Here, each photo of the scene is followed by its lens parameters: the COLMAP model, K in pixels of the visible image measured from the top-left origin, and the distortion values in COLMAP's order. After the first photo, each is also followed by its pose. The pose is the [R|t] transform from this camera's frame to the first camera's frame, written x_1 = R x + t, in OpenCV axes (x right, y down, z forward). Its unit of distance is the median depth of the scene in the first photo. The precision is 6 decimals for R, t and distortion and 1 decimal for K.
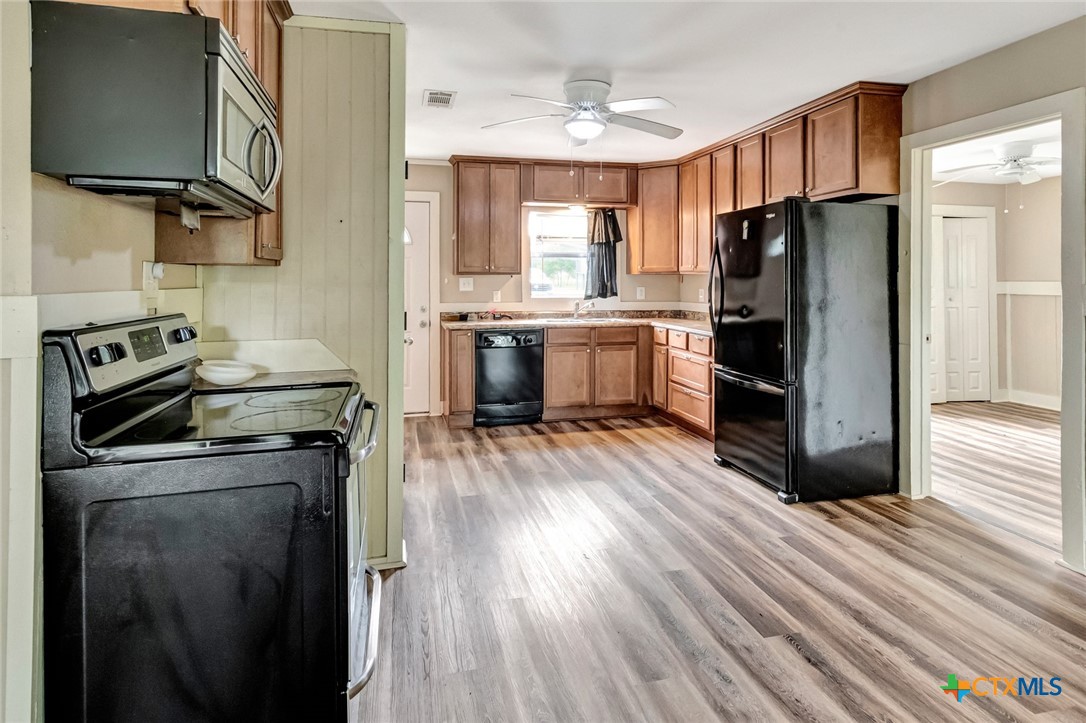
lens RADIAL K [[611.7, 0, 560.3], [0, 611.7, 278.5], [0, 0, 1]] dist [0.016640, 0.001183]
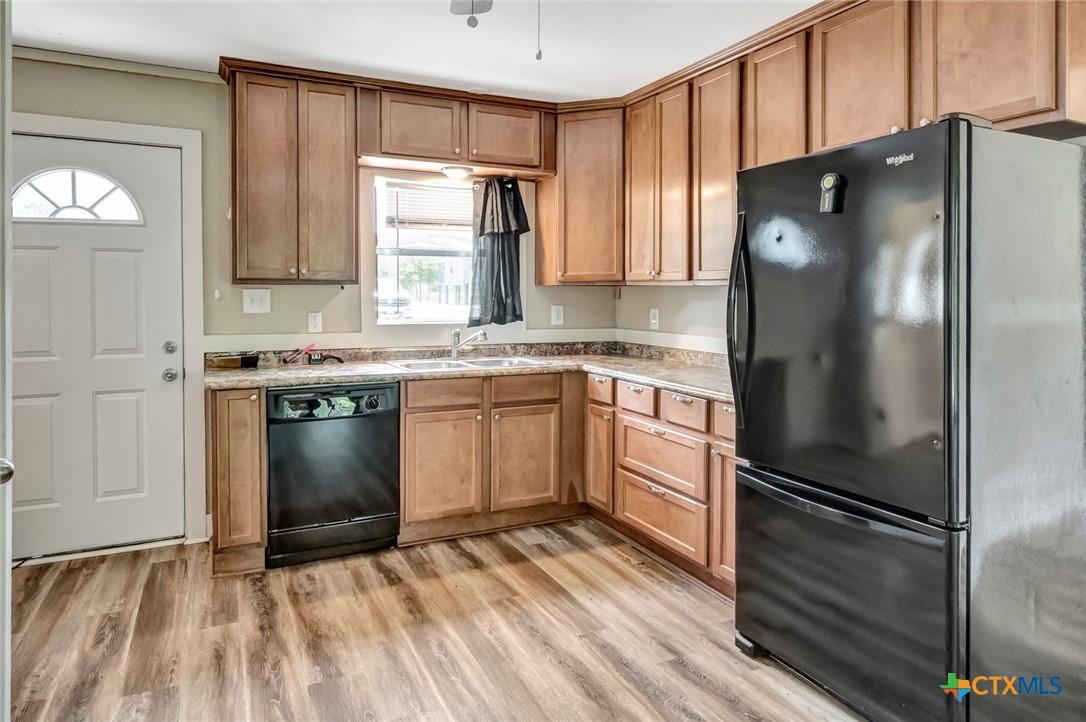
lens RADIAL K [[685.4, 0, 550.4], [0, 685.4, 297.3], [0, 0, 1]] dist [0.008081, -0.005411]
pose [[0.981477, 0.001767, 0.191574, -0.012105], [-0.003459, 0.999958, 0.008500, -0.000610], [-0.191551, -0.009005, 0.981441, 0.361531]]
